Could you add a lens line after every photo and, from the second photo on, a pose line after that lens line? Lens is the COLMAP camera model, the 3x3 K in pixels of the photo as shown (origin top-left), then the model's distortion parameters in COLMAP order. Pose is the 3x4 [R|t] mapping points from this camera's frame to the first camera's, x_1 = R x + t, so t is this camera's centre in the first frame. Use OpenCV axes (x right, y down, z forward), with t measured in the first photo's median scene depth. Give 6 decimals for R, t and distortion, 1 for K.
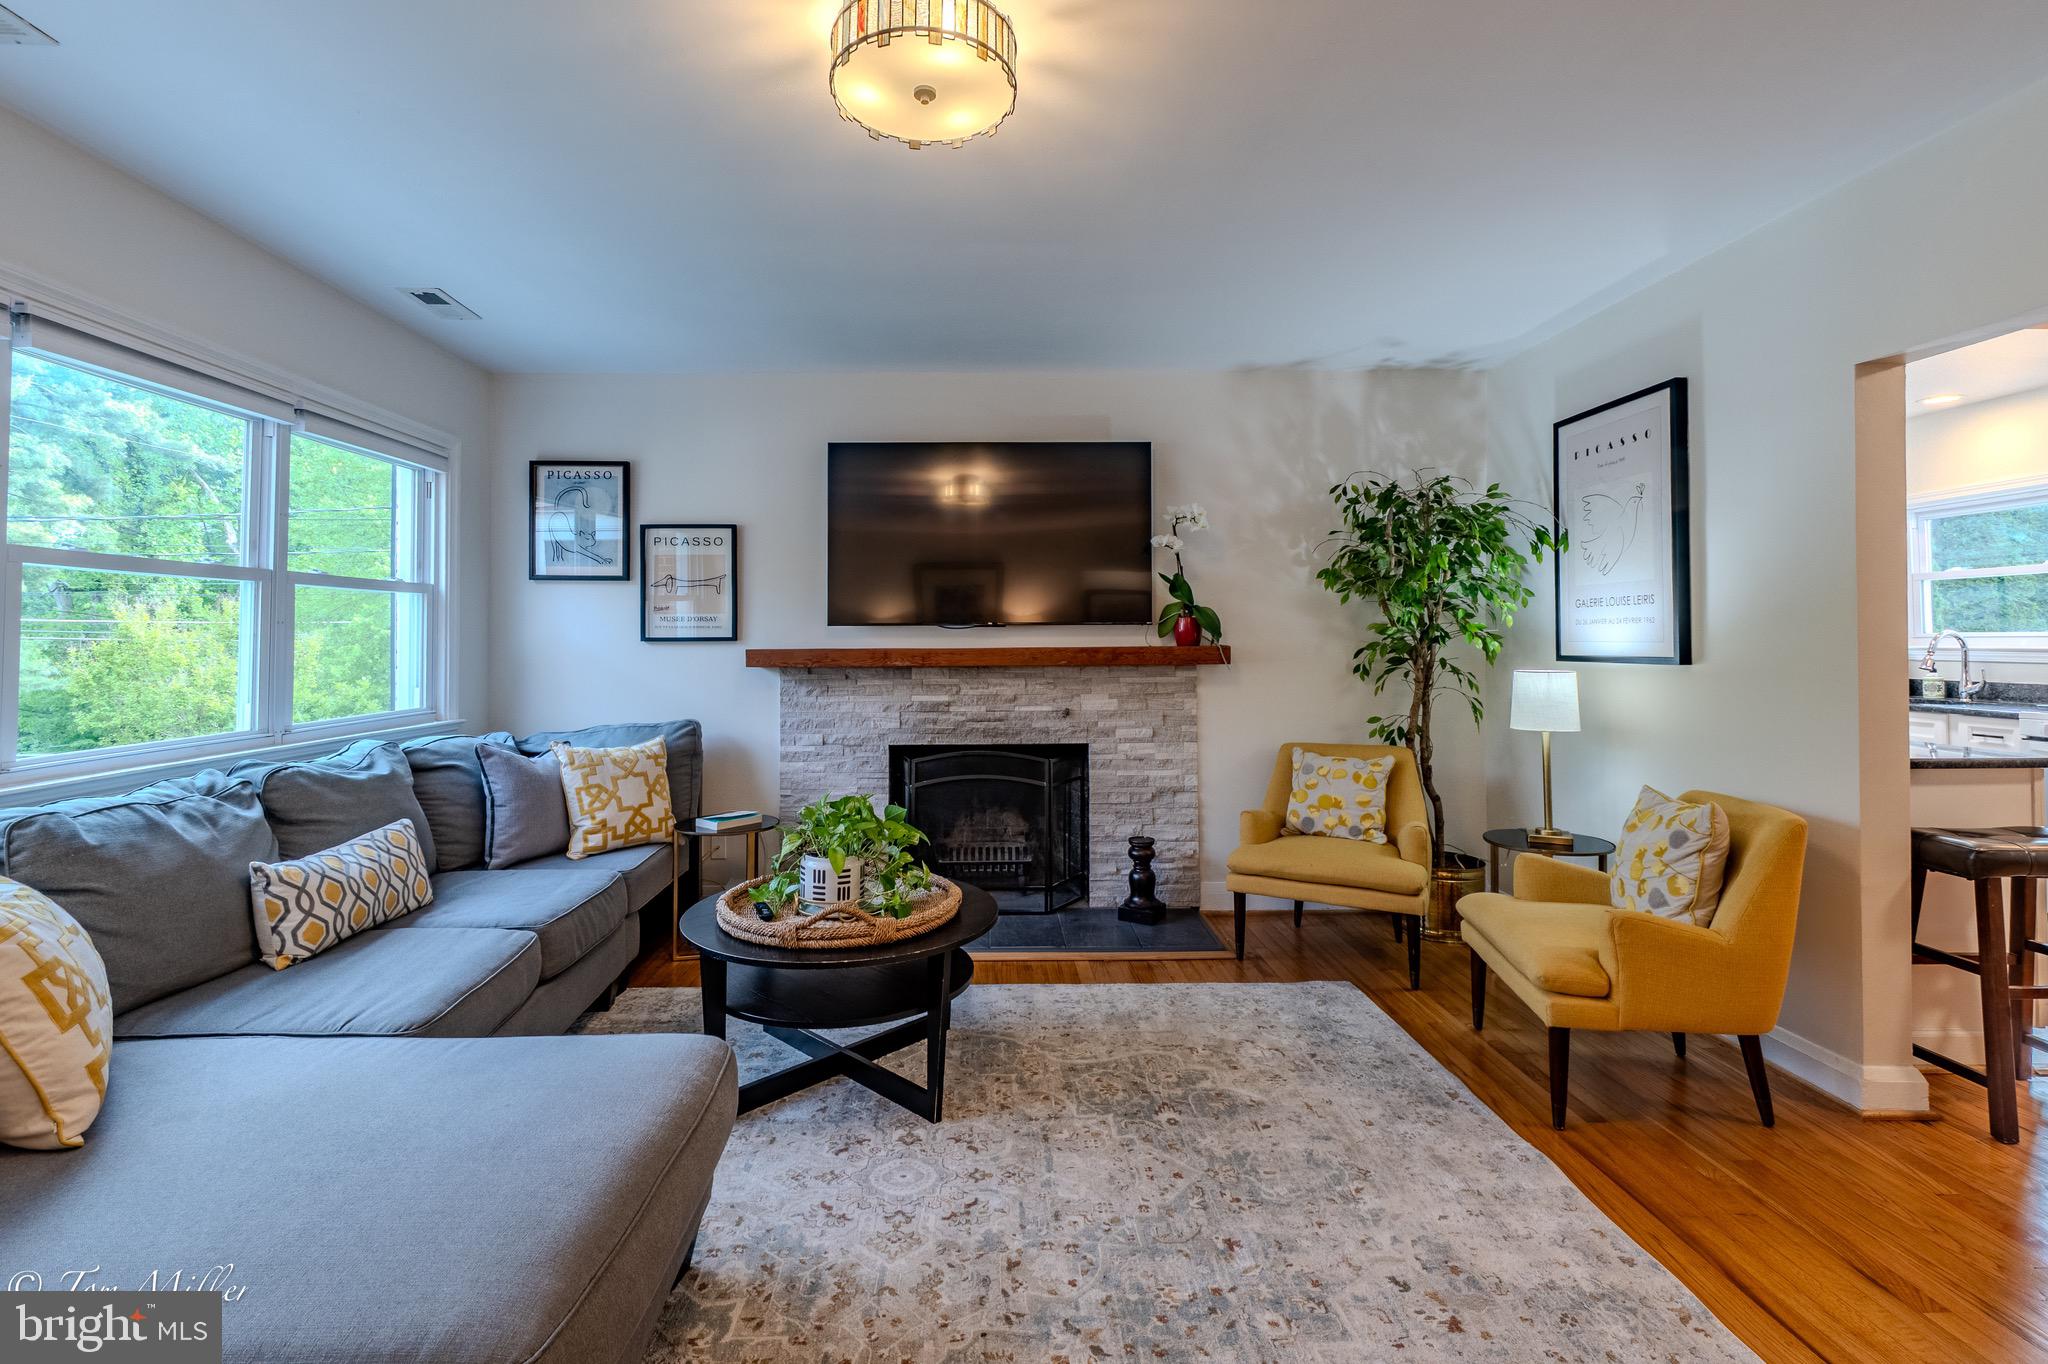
lens RADIAL K [[930.5, 0, 1020.8], [0, 930.5, 634.1], [0, 0, 1]] dist [0.011668, -0.010750]
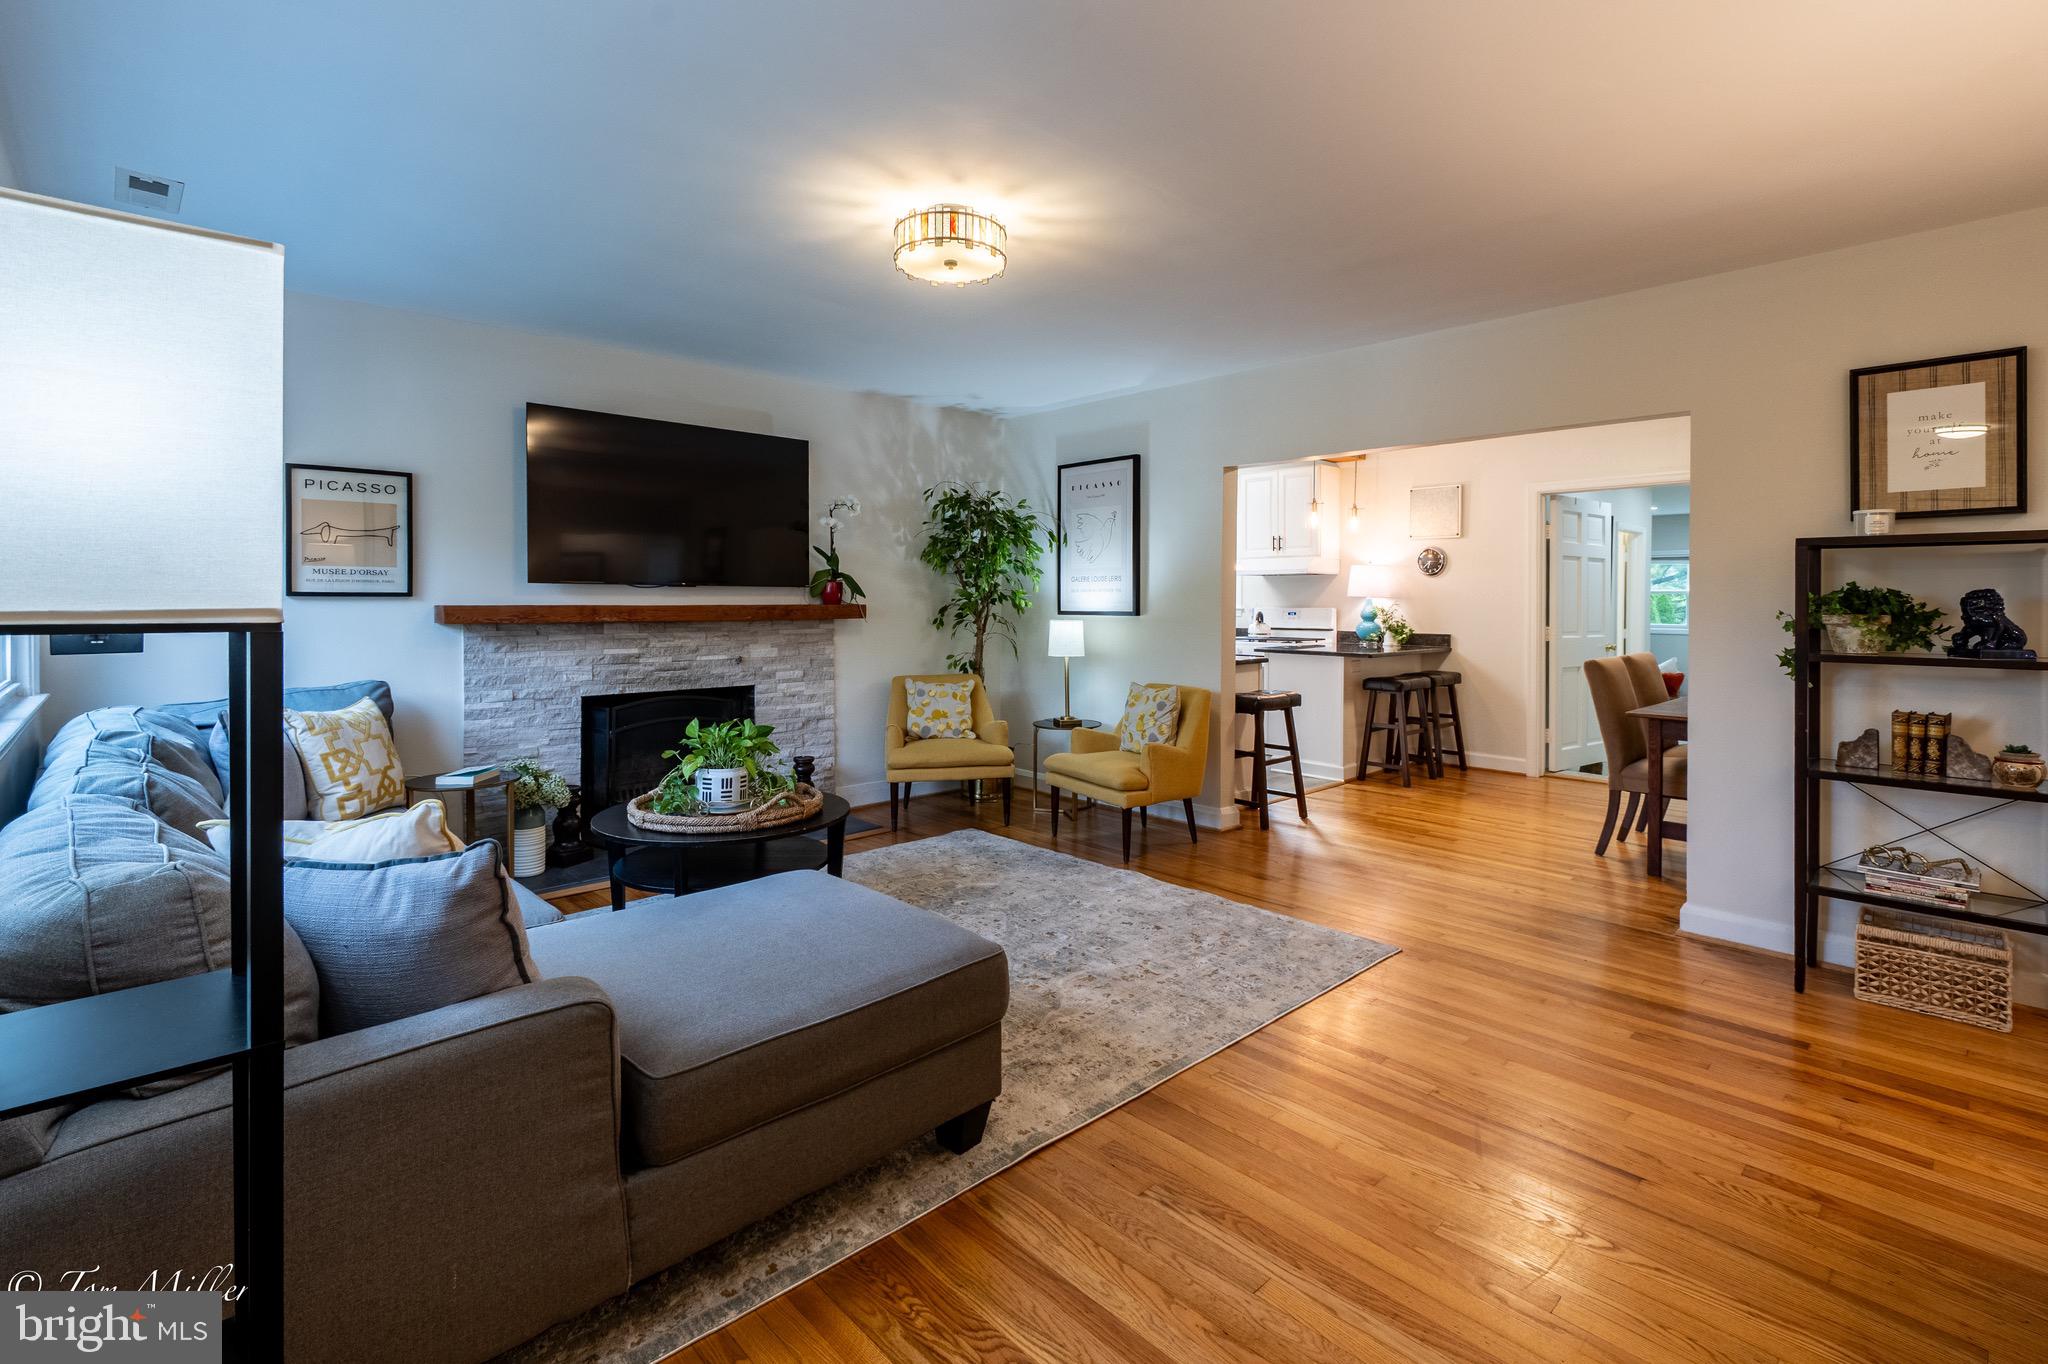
lens RADIAL K [[928.6, 0, 1074.6], [0, 928.6, 630.4], [0, 0, 1]] dist [0.001396, 0.000081]
pose [[0.713026, -0.014774, 0.700982, -0.504071], [-0.011223, 0.999409, 0.032480, 0.003411], [-0.701047, -0.031026, 0.712439, -0.150824]]
